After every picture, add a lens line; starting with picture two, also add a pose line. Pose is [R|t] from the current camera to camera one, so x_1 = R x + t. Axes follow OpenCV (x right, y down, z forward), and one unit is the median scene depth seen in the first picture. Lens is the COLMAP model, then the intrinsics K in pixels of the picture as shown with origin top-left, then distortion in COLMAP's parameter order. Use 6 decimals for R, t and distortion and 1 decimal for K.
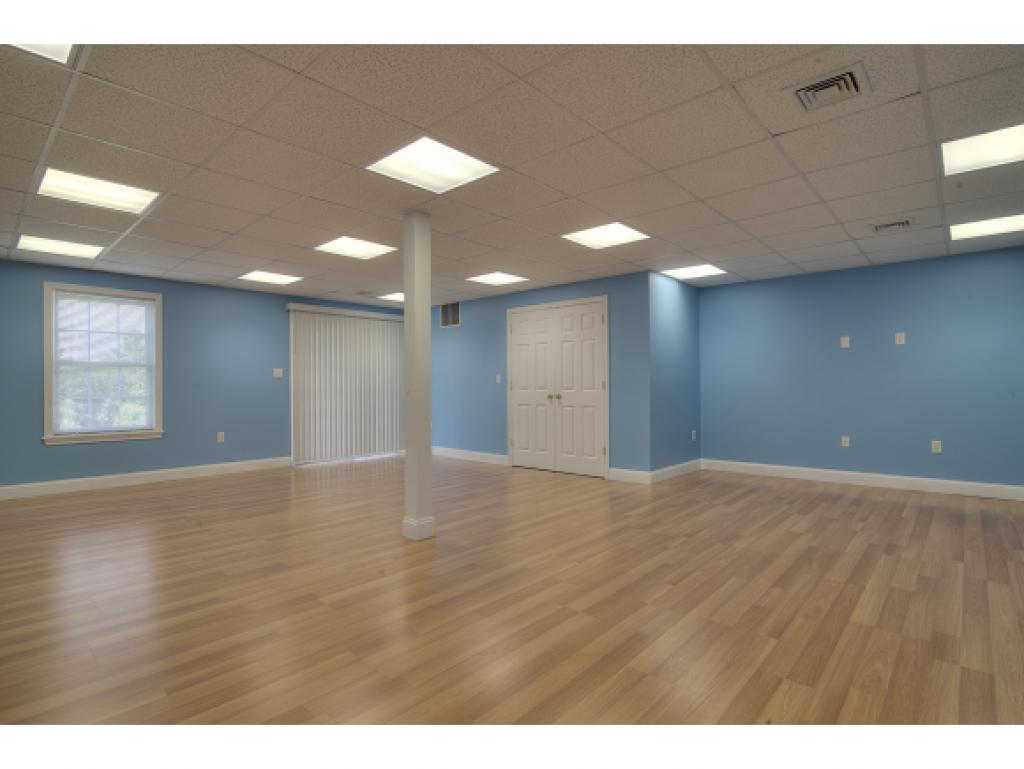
lens RADIAL K [[517.4, 0, 514.7], [0, 517.4, 391.7], [0, 0, 1]] dist [-0.016768, -0.000085]
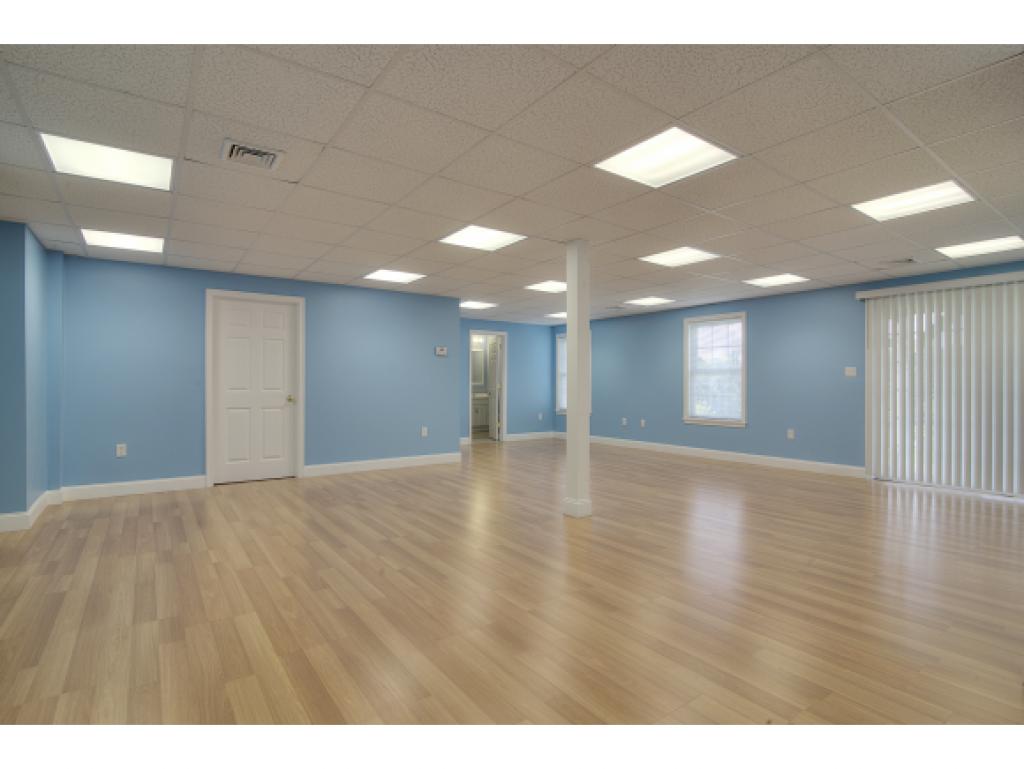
lens RADIAL K [[520.0, 0, 501.7], [0, 520.0, 373.4], [0, 0, 1]] dist [-0.031556, -0.000214]
pose [[-0.239089, -0.019542, -0.970801, 1.246025], [-0.015904, 0.999742, -0.016207, -0.021366], [0.970867, 0.011564, -0.239338, 1.386447]]
